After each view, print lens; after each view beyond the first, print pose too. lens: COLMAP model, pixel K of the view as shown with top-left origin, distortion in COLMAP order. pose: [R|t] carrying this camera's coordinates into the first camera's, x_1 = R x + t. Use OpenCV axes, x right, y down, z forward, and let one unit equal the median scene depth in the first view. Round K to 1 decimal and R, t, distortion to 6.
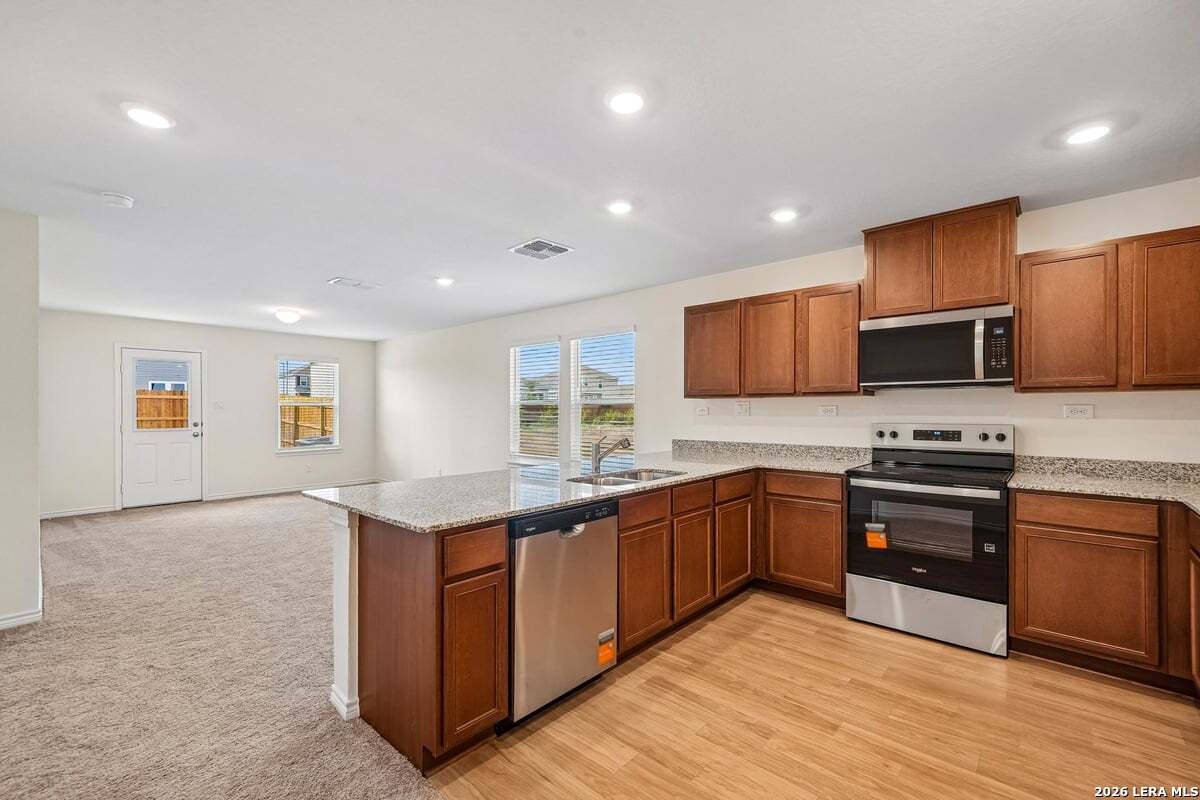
lens RADIAL K [[498.6, 0, 600.9], [0, 498.6, 410.3], [0, 0, 1]] dist [0.000284, 0.000117]
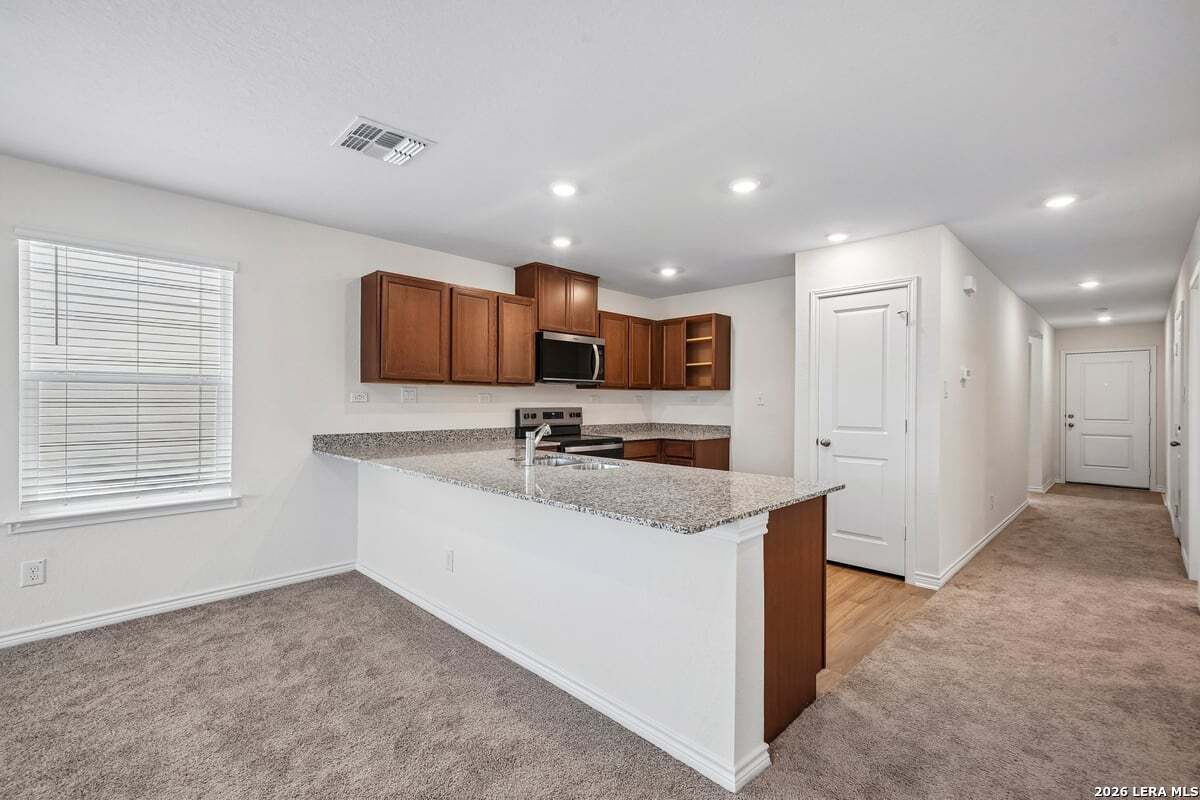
lens RADIAL K [[542.9, 0, 600.0], [0, 542.9, 400.0], [0, 0, 1]] dist [0.008882, 0.000038]
pose [[0.054291, 0.002921, 0.998521, -0.879736], [-0.005668, 0.999981, -0.002617, 0.007732], [-0.998509, -0.005518, 0.054307, 0.735366]]
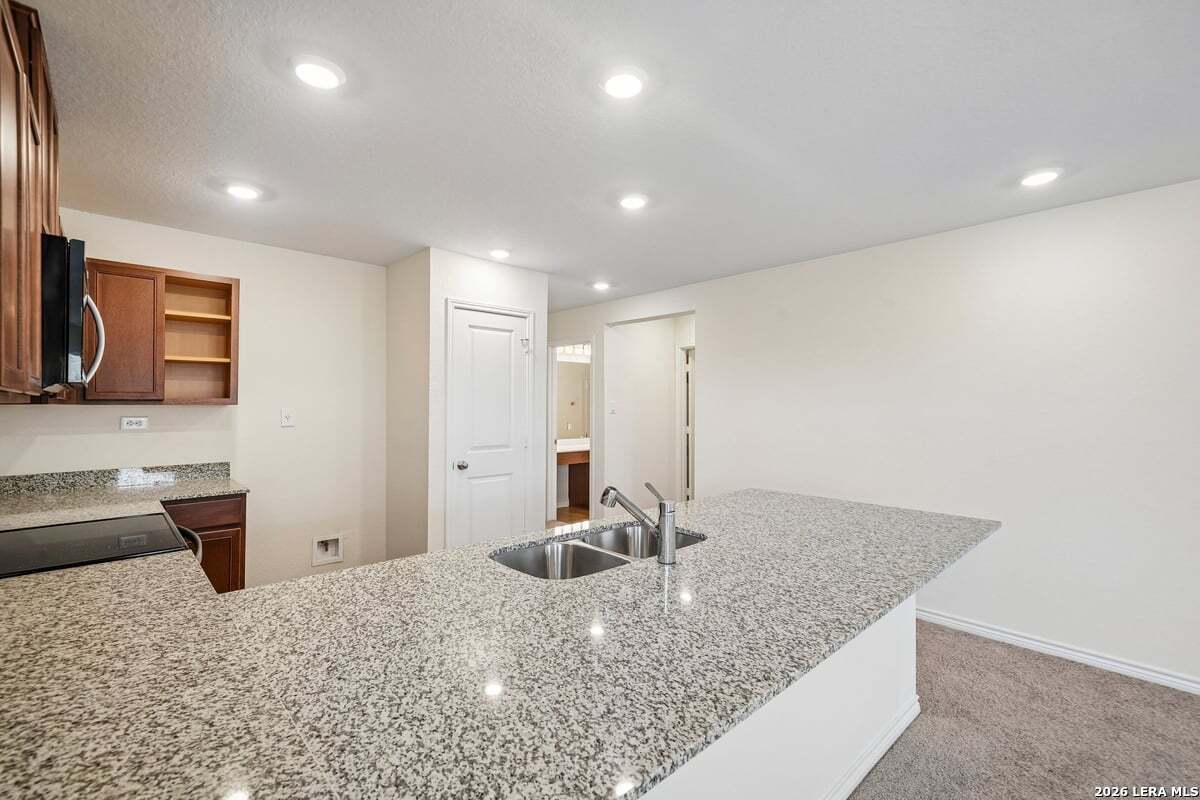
lens RADIAL K [[519.9, 0, 597.1], [0, 519.9, 406.7], [0, 0, 1]] dist [0.000255, 0.000363]
pose [[-0.995545, -0.001114, 0.094282, 0.005970], [-0.001212, 0.999999, -0.000978, -0.025091], [-0.094281, -0.001088, -0.995545, 1.359063]]
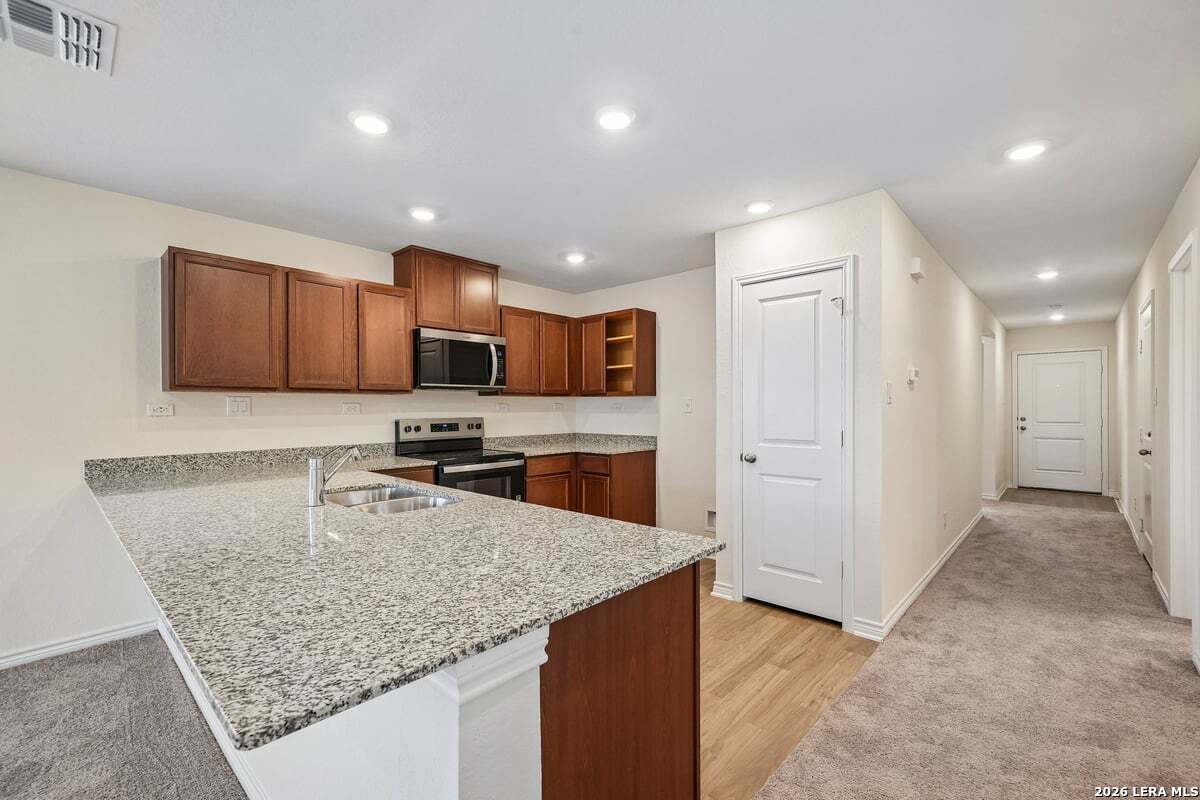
lens RADIAL K [[519.9, 0, 597.1], [0, 519.9, 406.7], [0, 0, 1]] dist [0.000255, 0.000363]
pose [[0.019316, -0.000640, 0.999813, -0.603633], [0.004310, 0.999991, 0.000557, -0.001163], [-0.999804, 0.004298, 0.019318, 0.559330]]
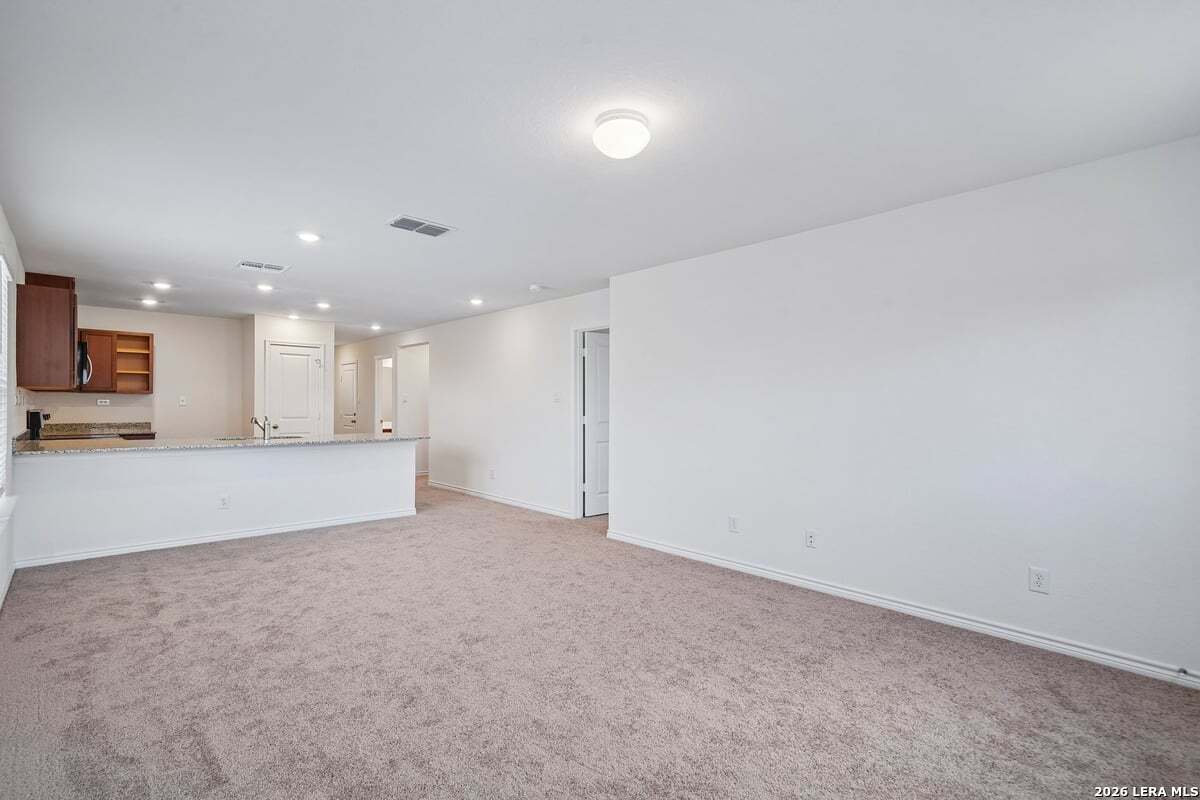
lens RADIAL K [[565.0, 0, 598.4], [0, 565.0, 413.4], [0, 0, 1]] dist [0.017260, 0.000161]
pose [[-0.996053, -0.006855, 0.088491, -1.126324], [-0.005375, 0.999842, 0.016956, -0.000675], [-0.088593, 0.016414, -0.995933, 2.486413]]
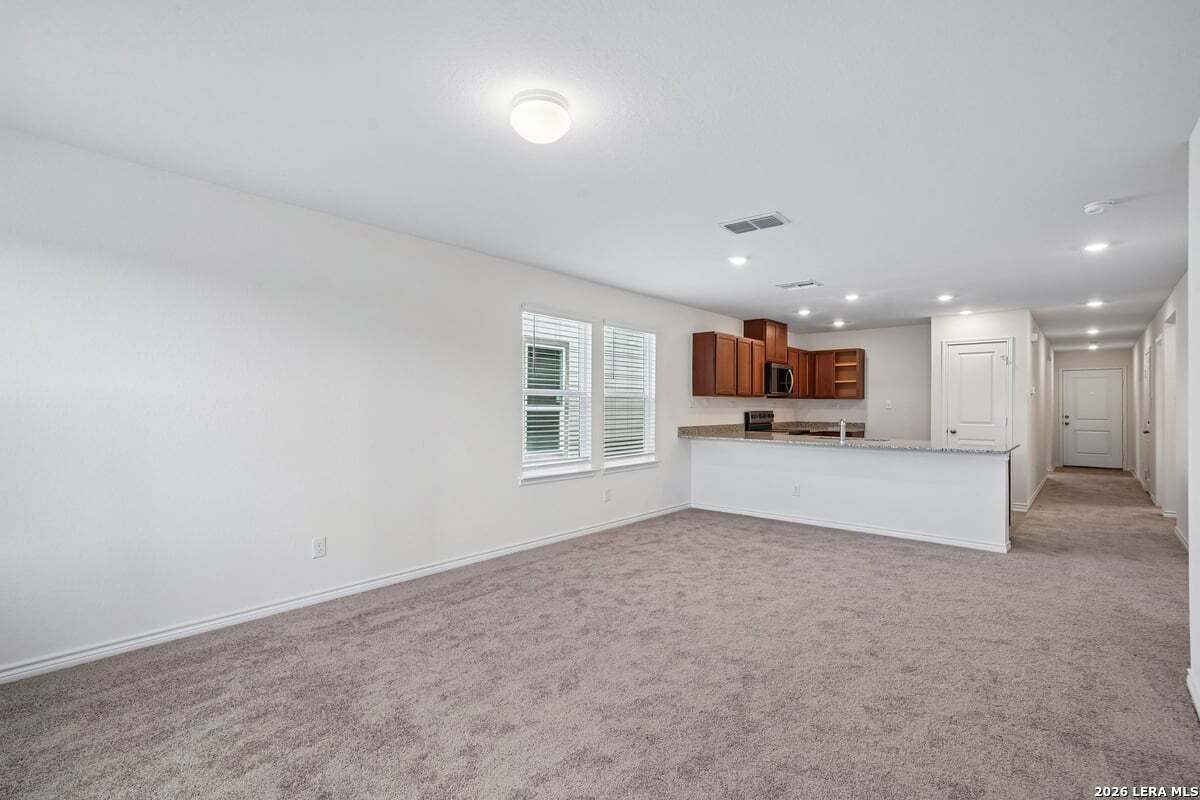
lens RADIAL K [[572.4, 0, 600.0], [0, 572.4, 400.0], [0, 0, 1]] dist [0.013281, -0.000104]
pose [[-0.018570, 0.009237, 0.999785, -1.800692], [-0.004436, 0.999947, -0.009321, 0.004866], [-0.999818, -0.004608, -0.018528, 1.690522]]
